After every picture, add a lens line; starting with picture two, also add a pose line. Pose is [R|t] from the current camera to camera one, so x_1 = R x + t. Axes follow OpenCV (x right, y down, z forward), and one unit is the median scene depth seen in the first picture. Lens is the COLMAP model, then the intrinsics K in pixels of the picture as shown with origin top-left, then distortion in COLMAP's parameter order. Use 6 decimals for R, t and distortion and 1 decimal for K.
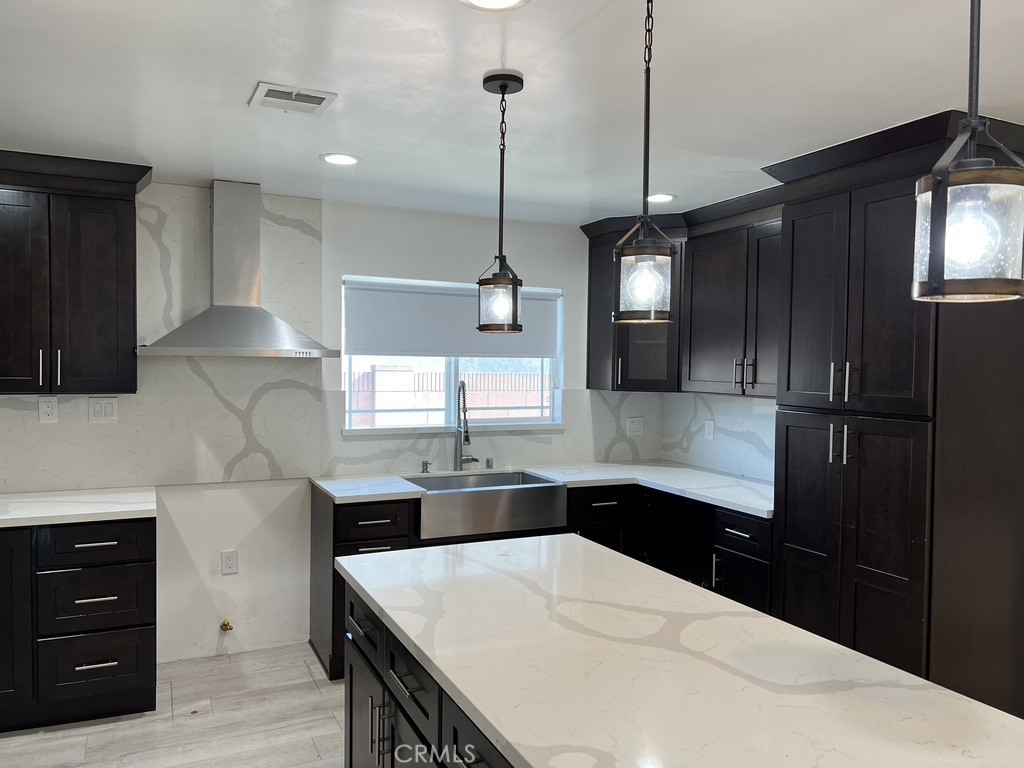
lens RADIAL K [[767.0, 0, 509.8], [0, 767.0, 389.1], [0, 0, 1]] dist [0.056512, -0.064422]
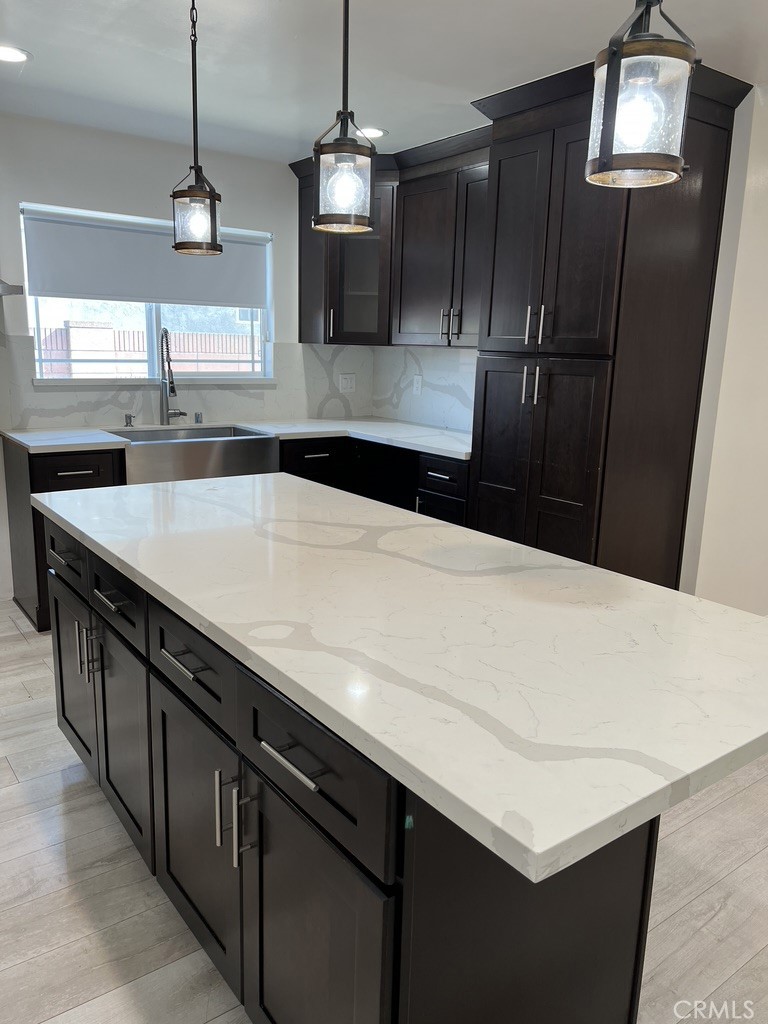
lens RADIAL K [[767.0, 0, 380.7], [0, 767.0, 510.2], [0, 0, 1]] dist [0.056512, -0.064422]
pose [[0.980649, -0.026476, 0.193978, 0.008628], [-0.009403, 0.983300, 0.181749, 0.037767], [-0.195551, -0.180056, 0.964023, -0.010808]]
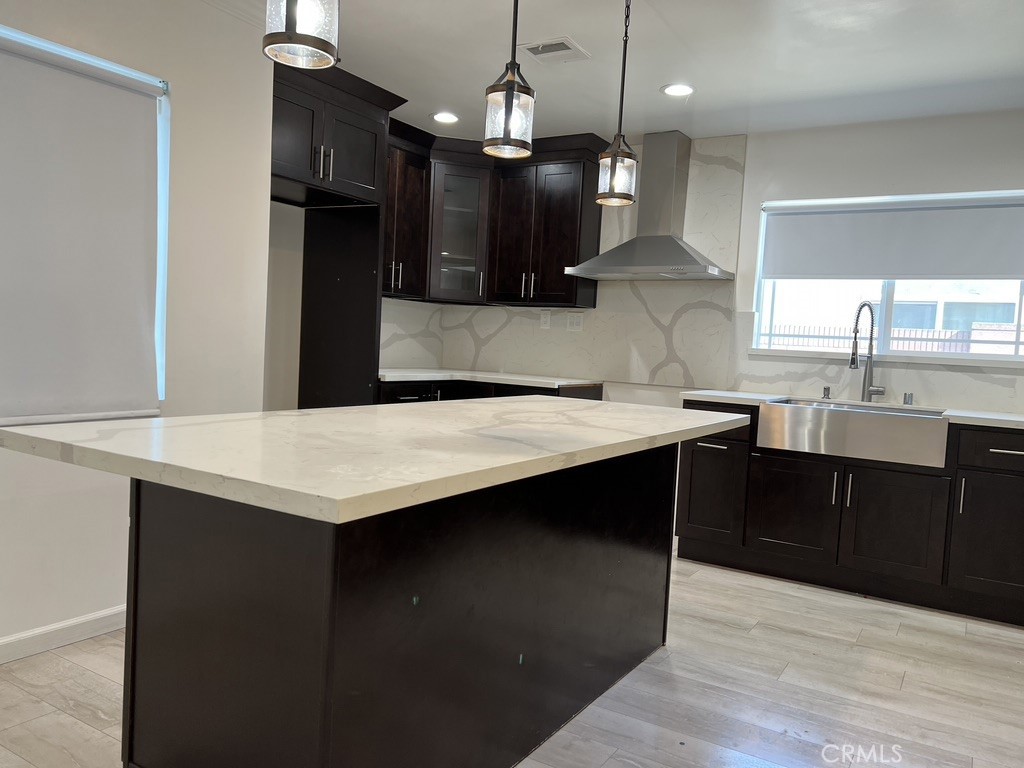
lens RADIAL K [[767.0, 0, 515.8], [0, 767.0, 388.8], [0, 0, 1]] dist [0.056512, -0.064422]
pose [[0.544983, 0.068440, -0.835649, 0.547570], [-0.079202, 0.996408, 0.029953, 0.110754], [0.834698, 0.049861, 0.548447, 0.162053]]
